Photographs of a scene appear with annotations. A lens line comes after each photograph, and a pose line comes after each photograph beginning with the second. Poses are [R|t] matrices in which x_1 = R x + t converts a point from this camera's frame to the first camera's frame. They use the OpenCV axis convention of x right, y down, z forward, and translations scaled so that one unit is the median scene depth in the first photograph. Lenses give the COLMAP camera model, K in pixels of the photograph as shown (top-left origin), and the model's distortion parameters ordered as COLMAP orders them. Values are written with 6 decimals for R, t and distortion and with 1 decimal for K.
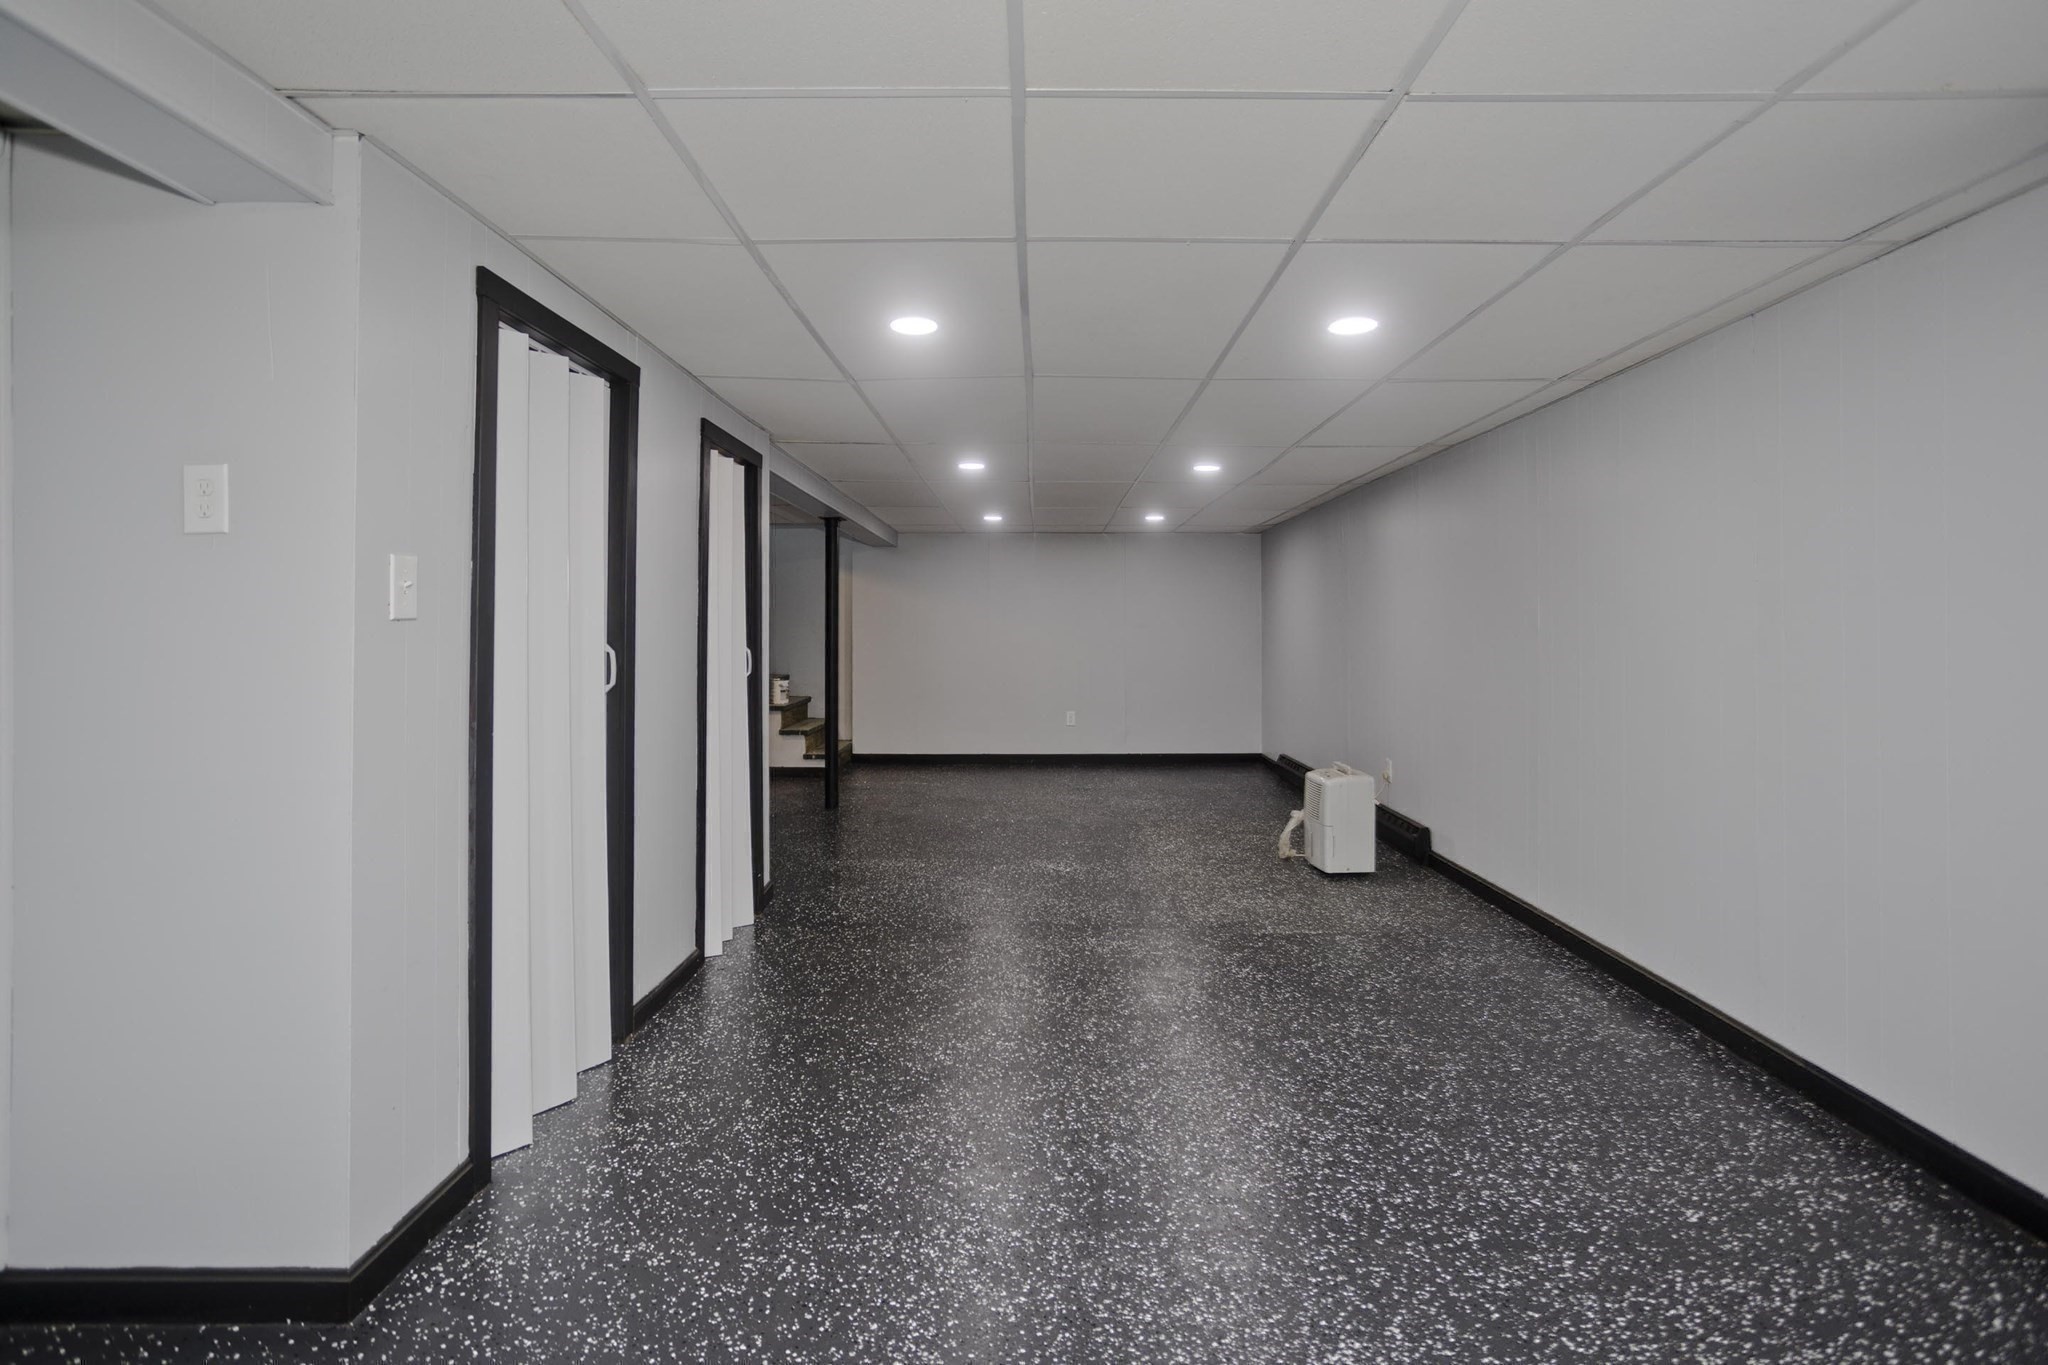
lens RADIAL K [[1004.4, 0, 1029.1], [0, 1004.4, 635.1], [0, 0, 1]] dist [-0.009529, 0.006344]
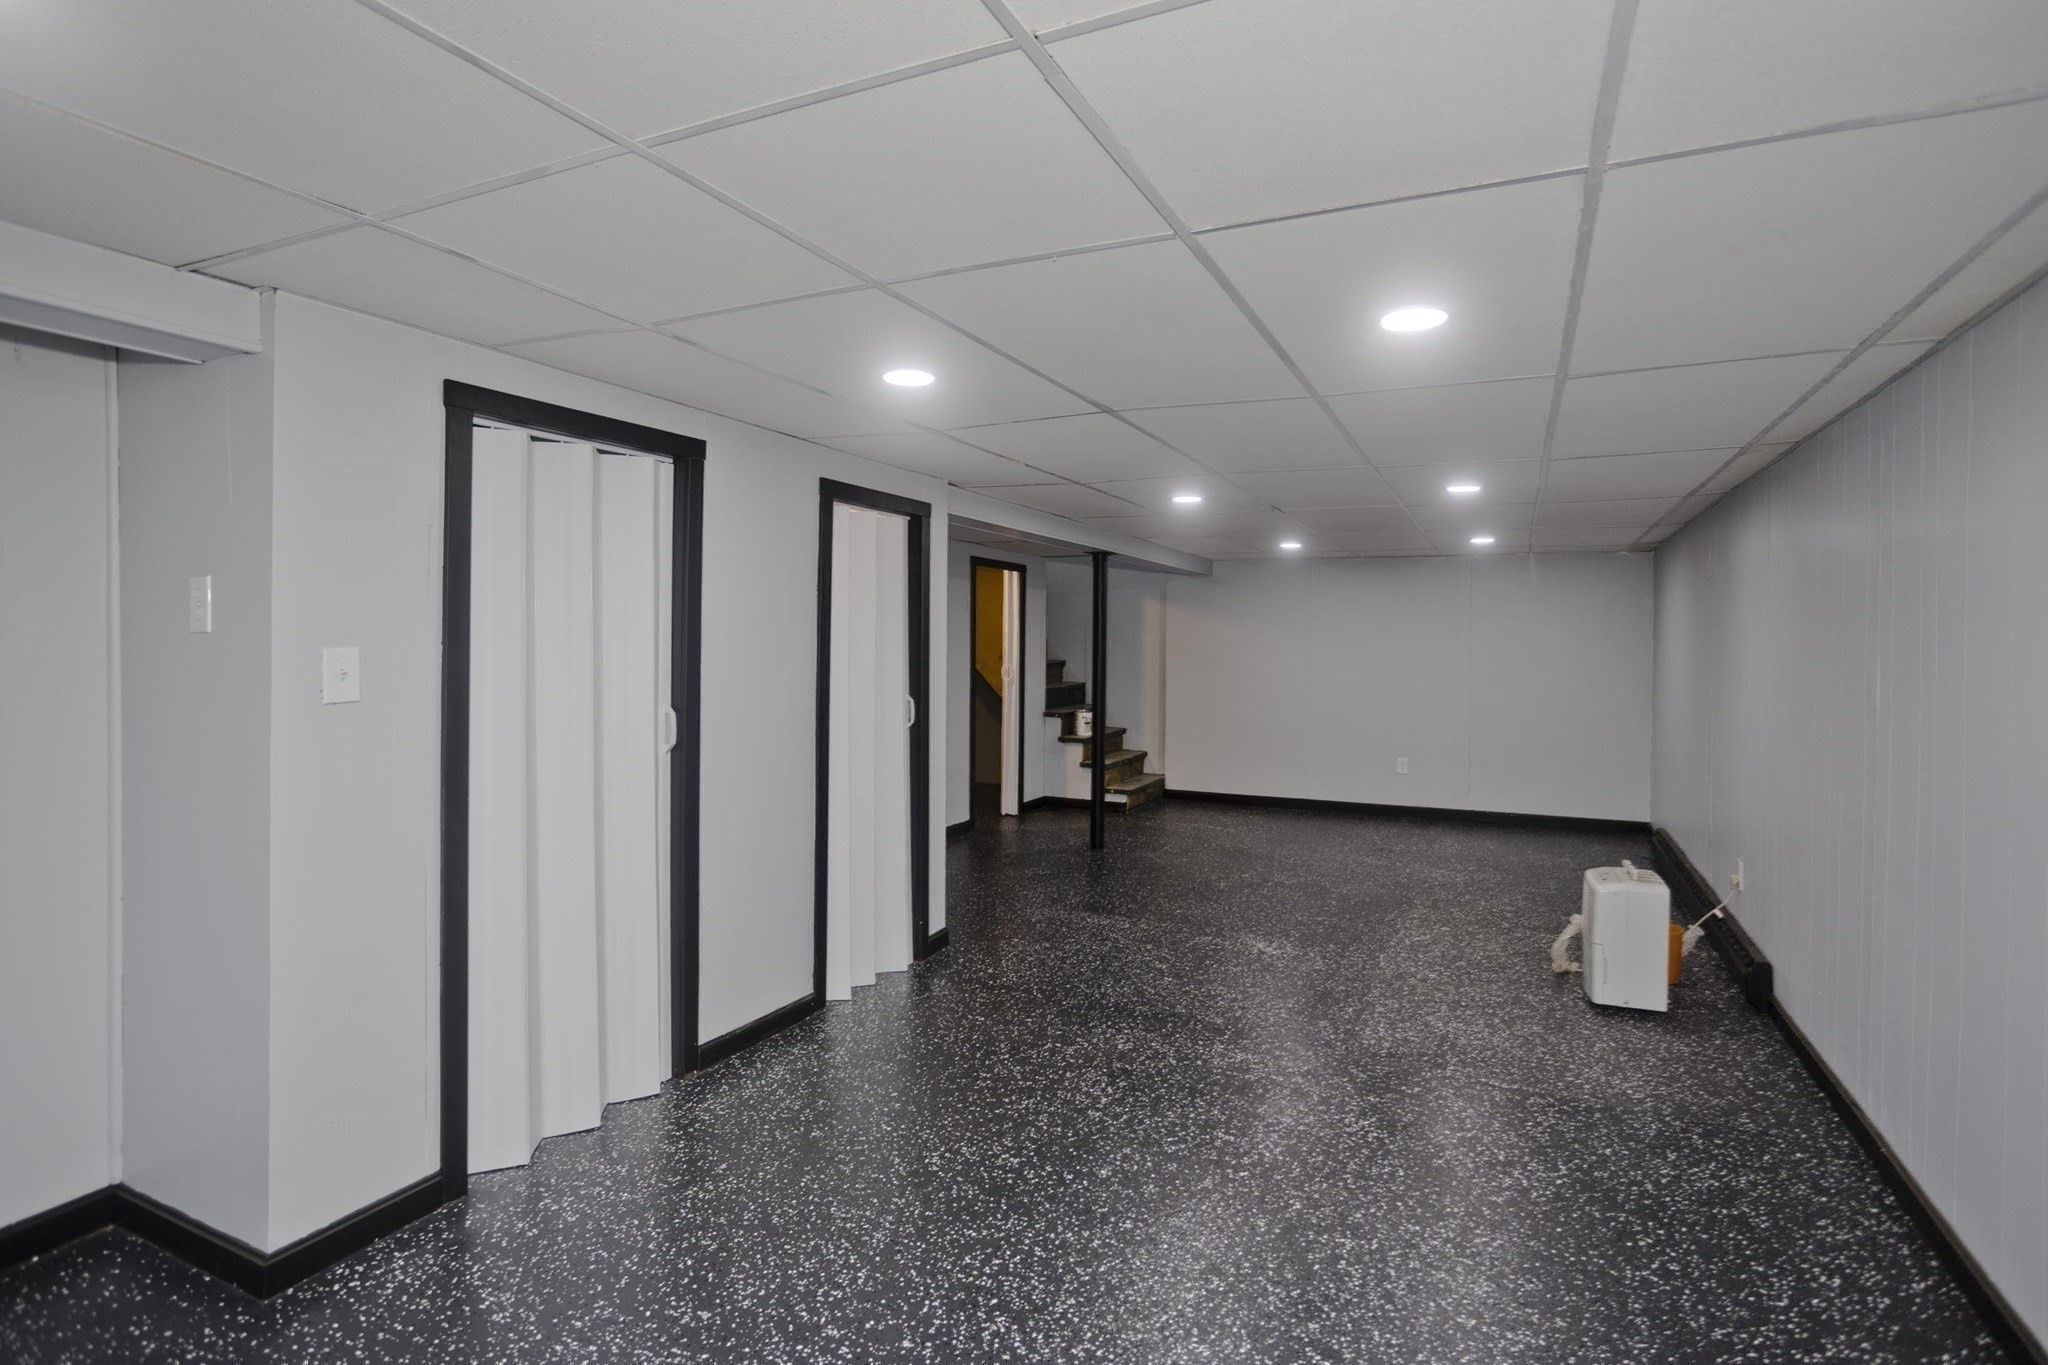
lens RADIAL K [[1004.4, 0, 1019.7], [0, 1004.4, 670.3], [0, 0, 1]] dist [-0.009529, 0.006344]
pose [[0.900574, 0.012560, -0.434522, 0.367369], [-0.004360, 0.999793, 0.019862, -0.049869], [0.434682, -0.015993, 0.900442, 0.194600]]
